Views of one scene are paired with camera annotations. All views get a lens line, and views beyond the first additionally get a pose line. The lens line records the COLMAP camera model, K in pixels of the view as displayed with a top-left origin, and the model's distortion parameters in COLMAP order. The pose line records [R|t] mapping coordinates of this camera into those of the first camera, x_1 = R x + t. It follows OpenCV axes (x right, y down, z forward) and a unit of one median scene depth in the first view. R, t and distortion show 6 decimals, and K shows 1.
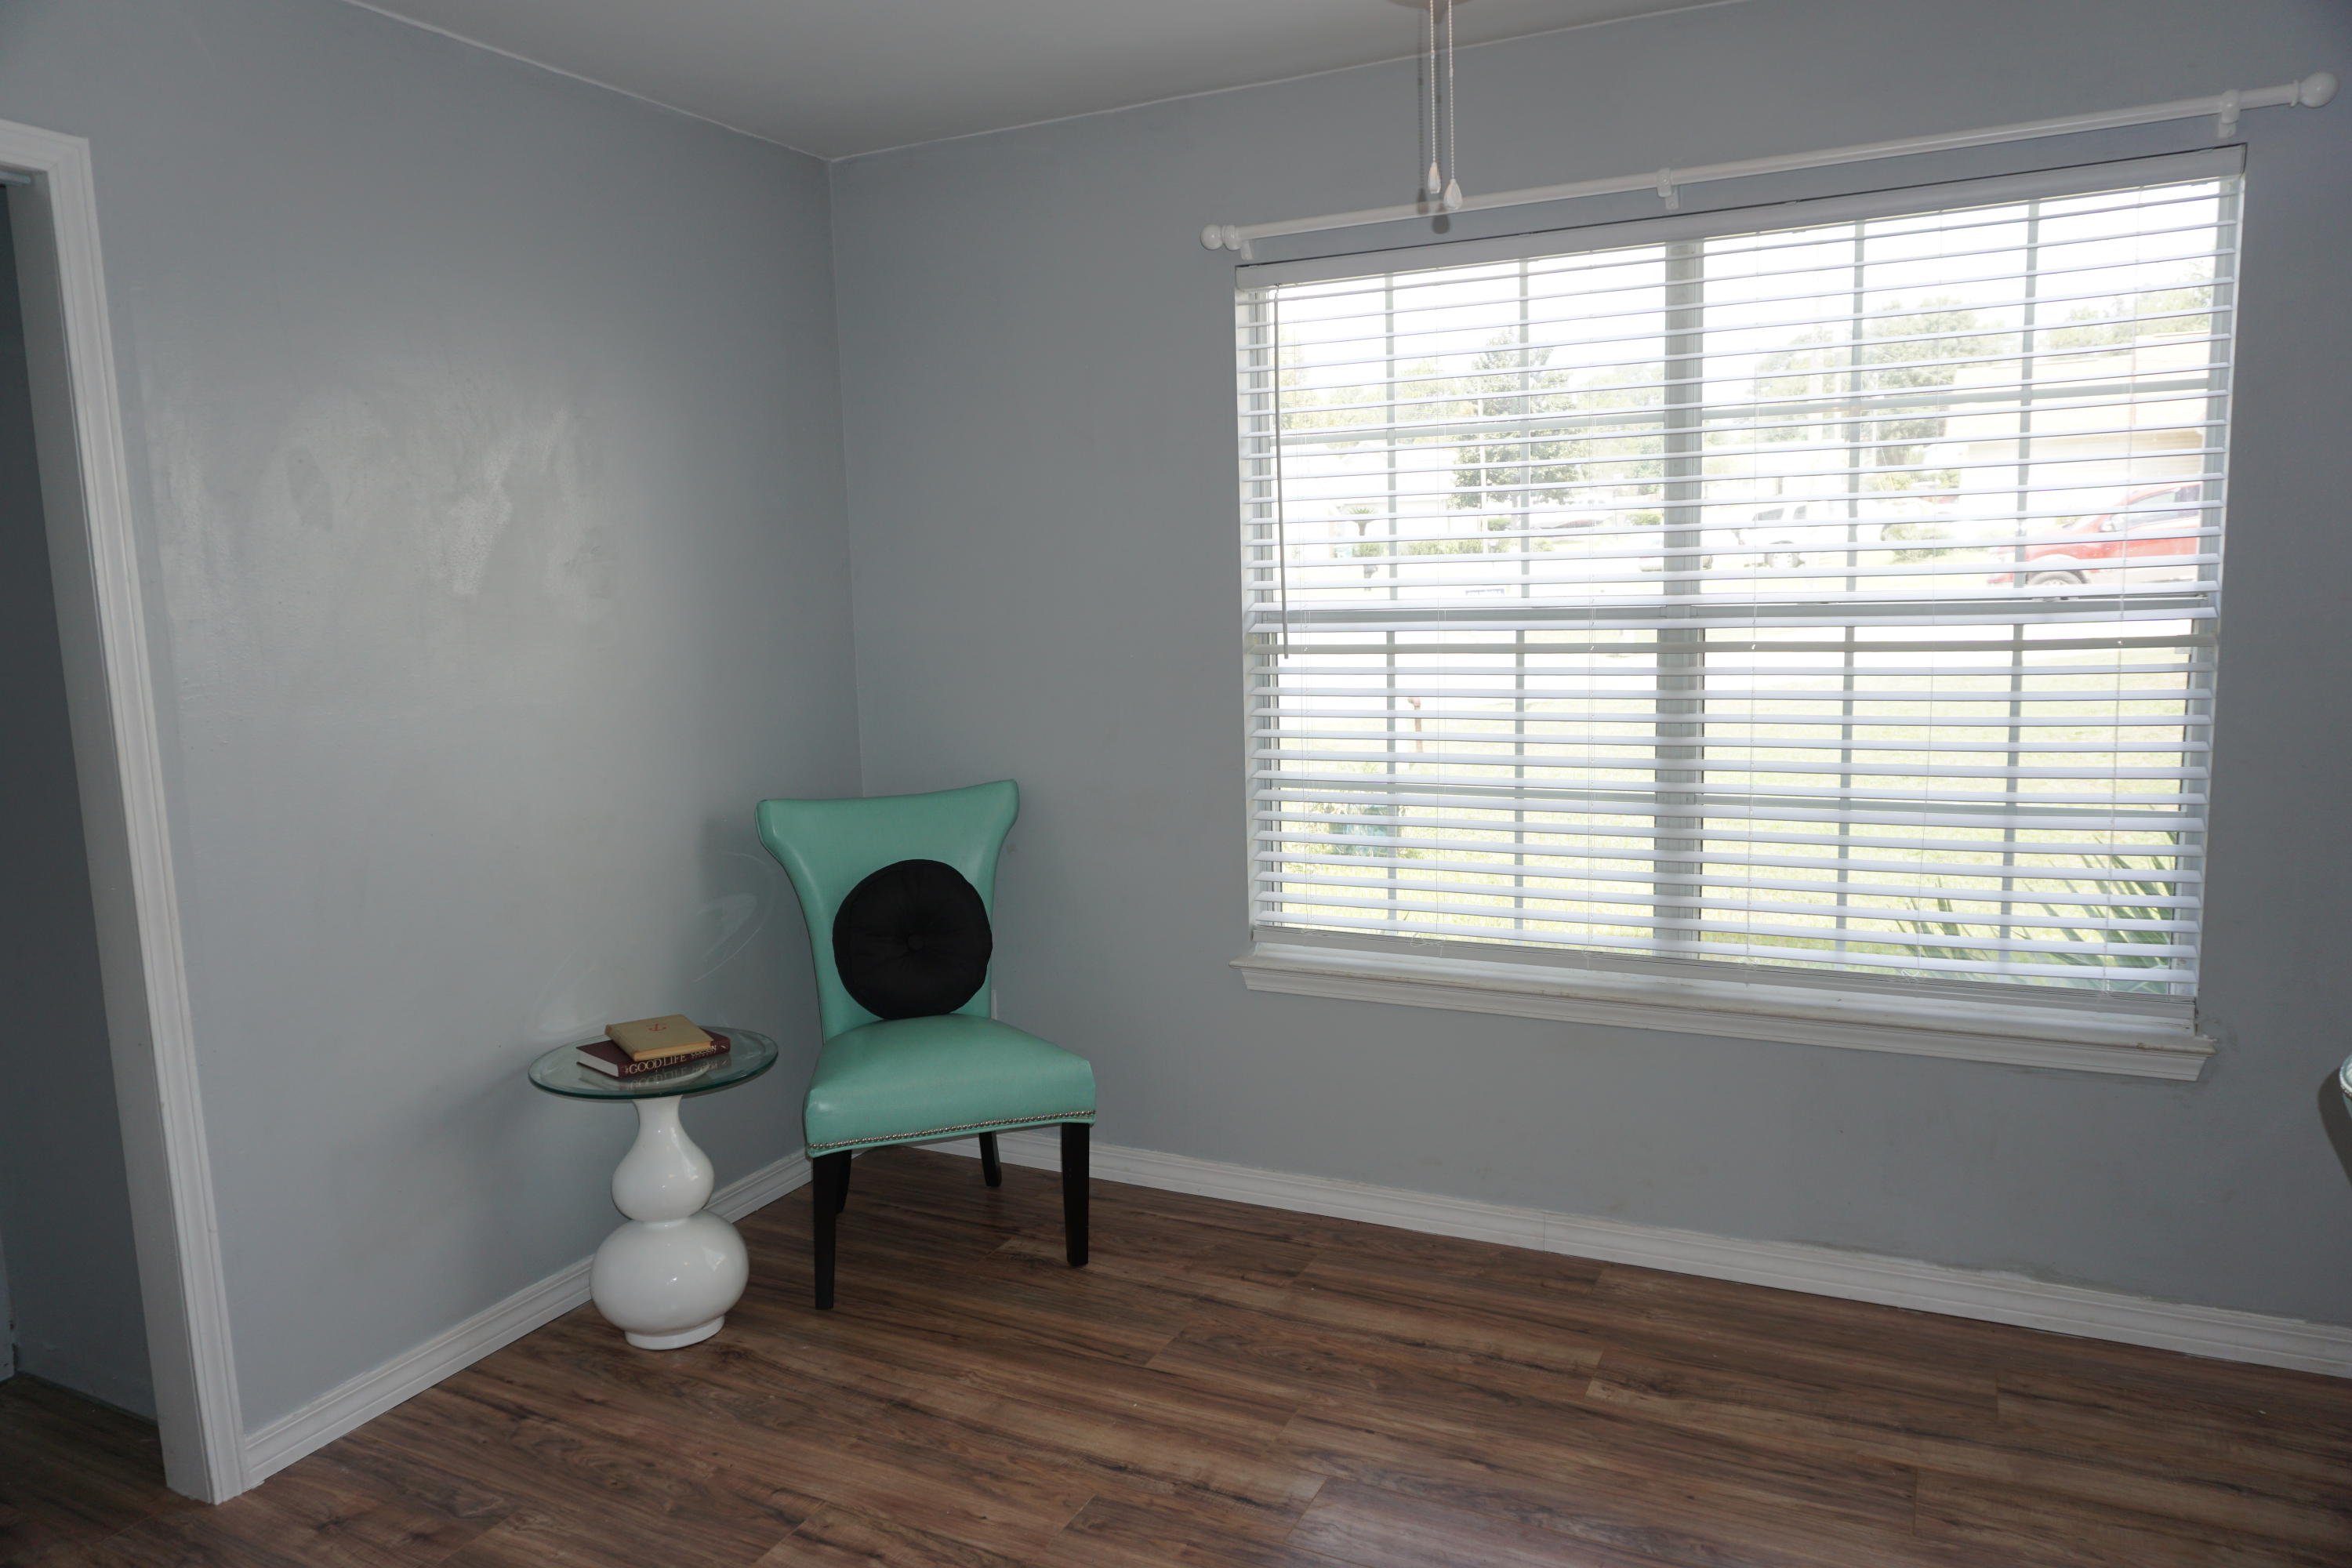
lens RADIAL K [[1561.6, 0, 1176.0], [0, 1561.6, 784.0], [0, 0, 1]] dist [-0.073738, 0.044792]
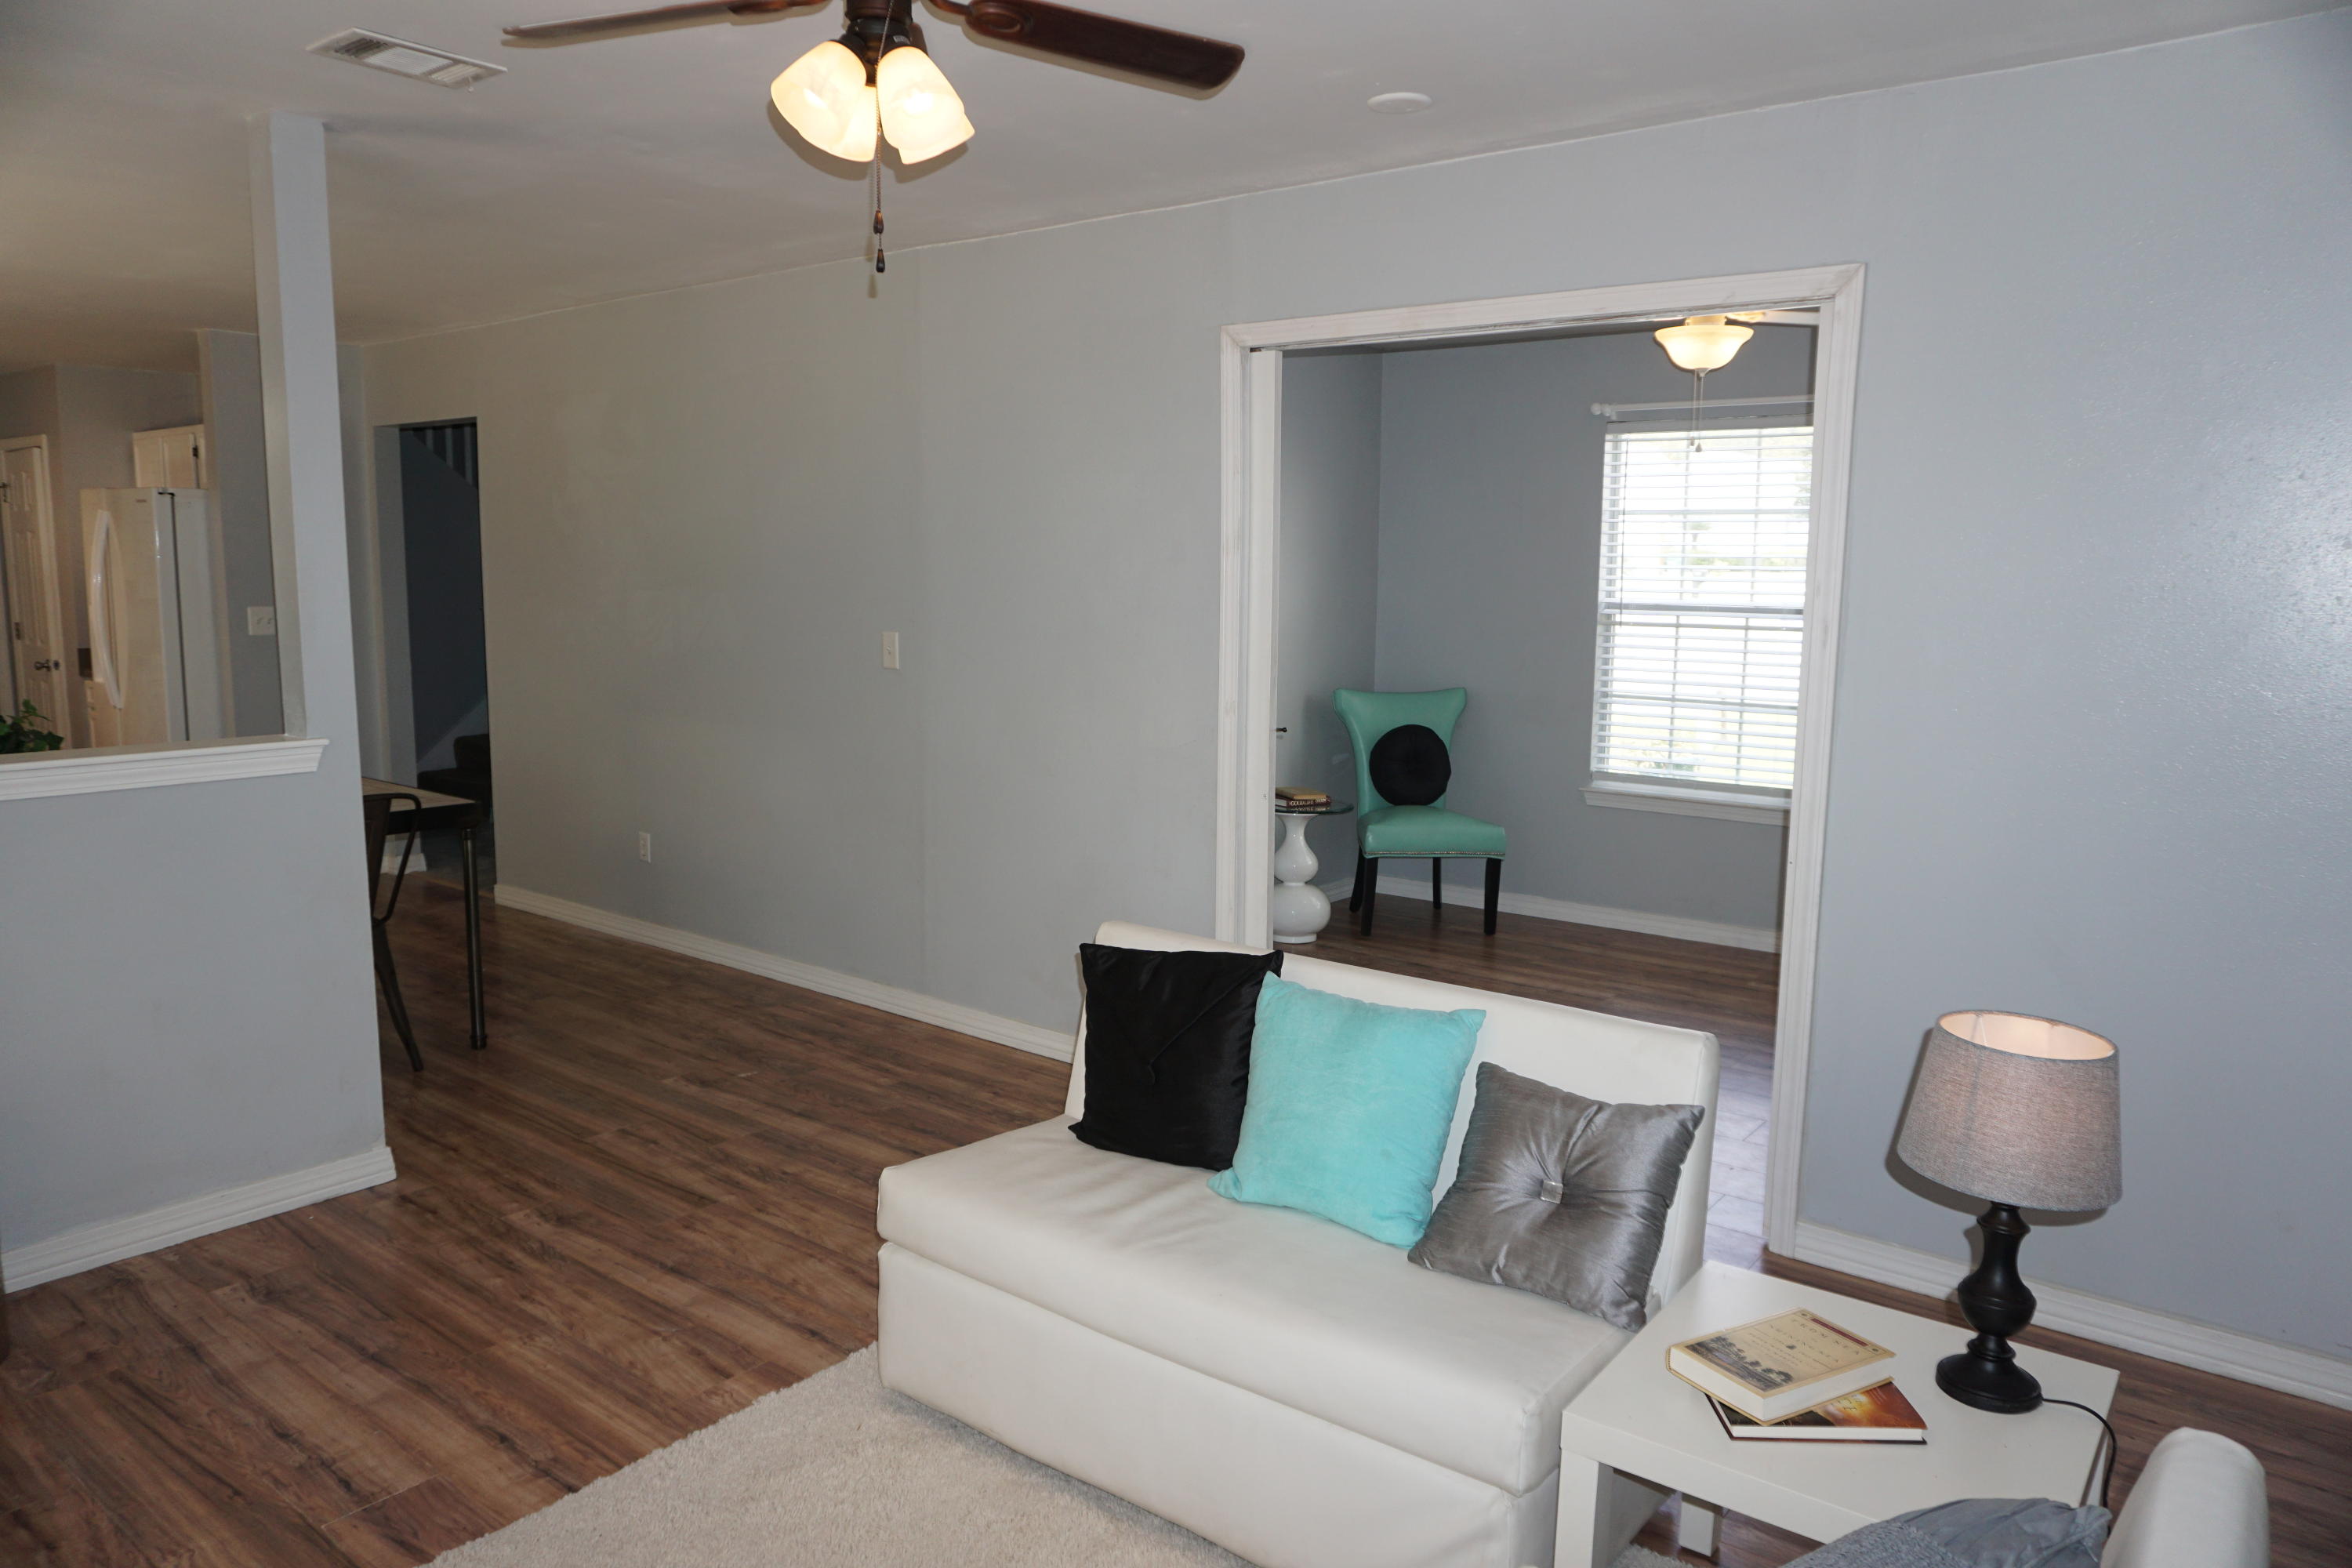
lens RADIAL K [[1594.3, 0, 1176.0], [0, 1594.3, 784.0], [0, 0, 1]] dist [-0.008013, 0.046233]
pose [[0.980350, 0.063380, -0.186809, -0.085211], [-0.061056, 0.997969, 0.018173, 0.107364], [0.187582, -0.006410, 0.982228, -1.012820]]
